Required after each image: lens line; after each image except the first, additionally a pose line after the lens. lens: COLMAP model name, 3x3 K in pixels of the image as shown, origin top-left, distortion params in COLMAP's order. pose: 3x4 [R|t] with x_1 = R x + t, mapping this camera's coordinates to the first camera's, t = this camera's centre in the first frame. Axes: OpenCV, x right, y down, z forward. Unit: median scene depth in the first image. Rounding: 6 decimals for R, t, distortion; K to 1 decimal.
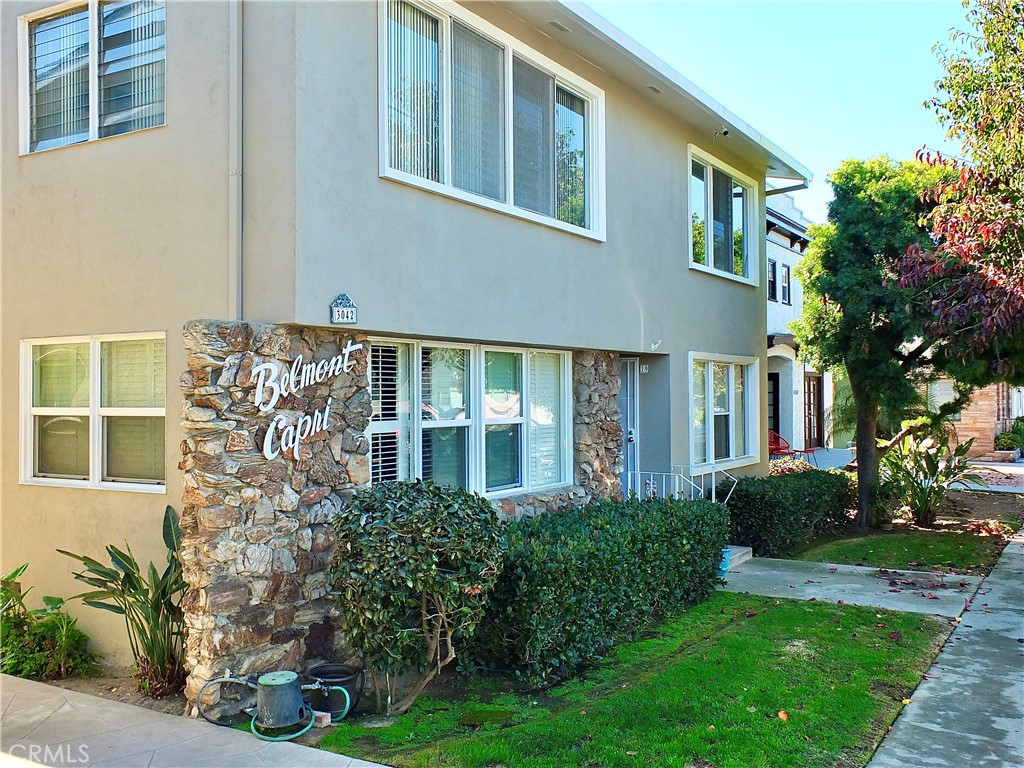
lens RADIAL K [[988.2, 0, 512.9], [0, 988.2, 386.2], [0, 0, 1]] dist [-0.009778, 0.012456]
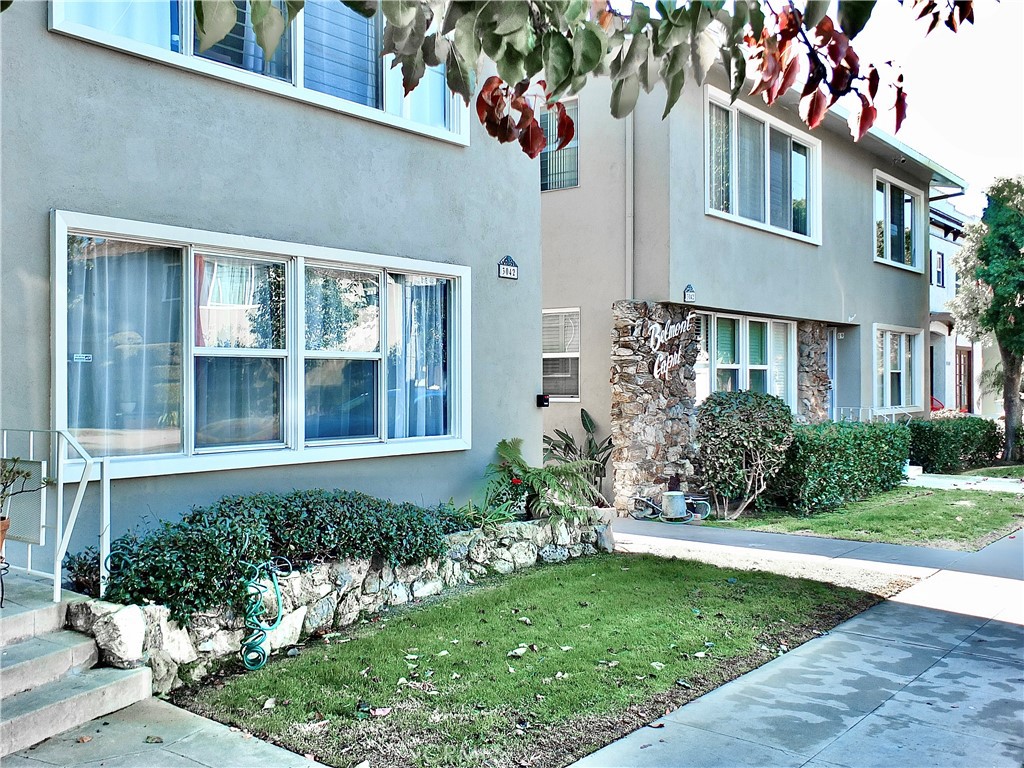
lens RADIAL K [[988.2, 0, 512.9], [0, 988.2, 386.2], [0, 0, 1]] dist [-0.009778, 0.012456]
pose [[0.991952, 0.003438, -0.126570, -0.262579], [-0.001448, 0.999874, 0.015809, 0.057383], [0.126609, -0.015499, 0.991832, -0.756033]]
